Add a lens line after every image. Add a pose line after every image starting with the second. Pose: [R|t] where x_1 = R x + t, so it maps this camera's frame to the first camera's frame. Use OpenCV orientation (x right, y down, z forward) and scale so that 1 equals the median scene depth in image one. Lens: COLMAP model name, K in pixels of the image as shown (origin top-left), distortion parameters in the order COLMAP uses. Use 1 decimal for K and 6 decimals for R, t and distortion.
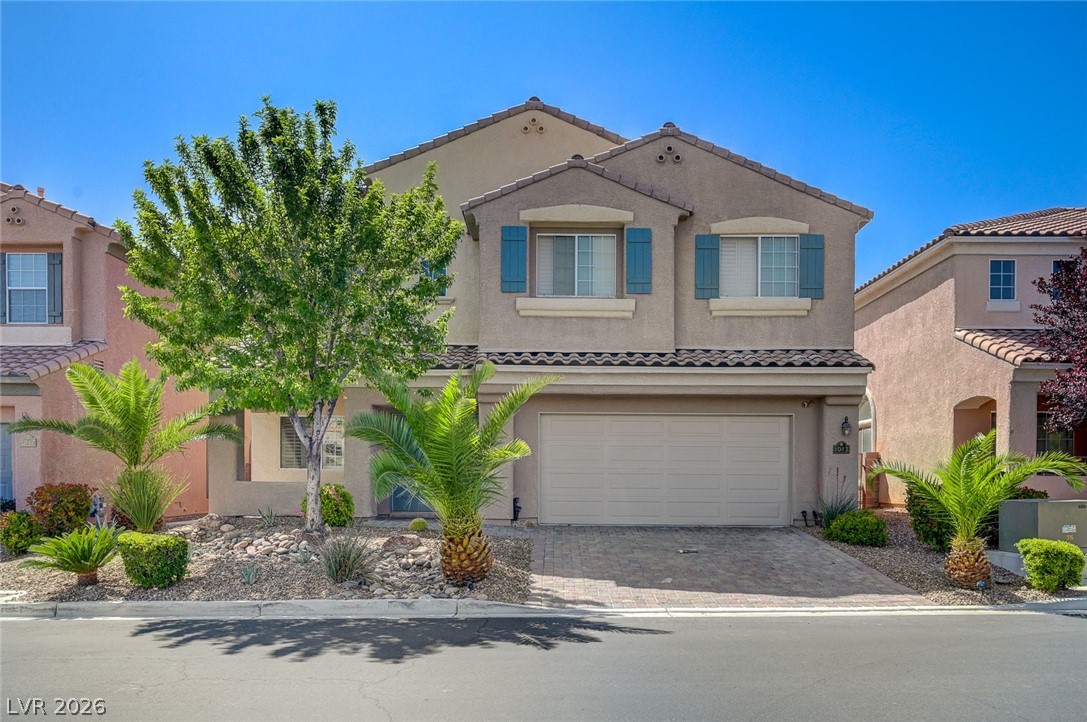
lens RADIAL K [[751.9, 0, 543.6], [0, 751.9, 393.0], [0, 0, 1]] dist [-0.007535, -0.000121]
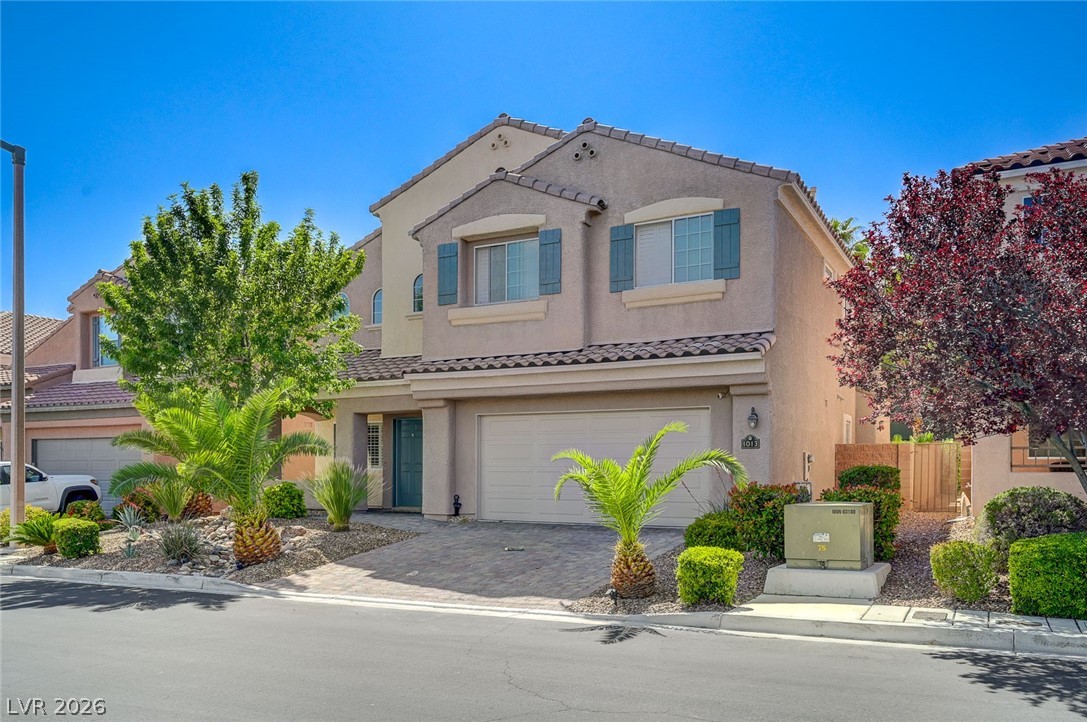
lens RADIAL K [[781.5, 0, 543.7], [0, 781.5, 361.2], [0, 0, 1]] dist [-0.003874, -0.007597]
pose [[0.899881, -0.066272, -0.431071, 0.561105], [0.053905, 0.997710, -0.040856, 0.001075], [0.432791, 0.013529, 0.901393, 0.045330]]
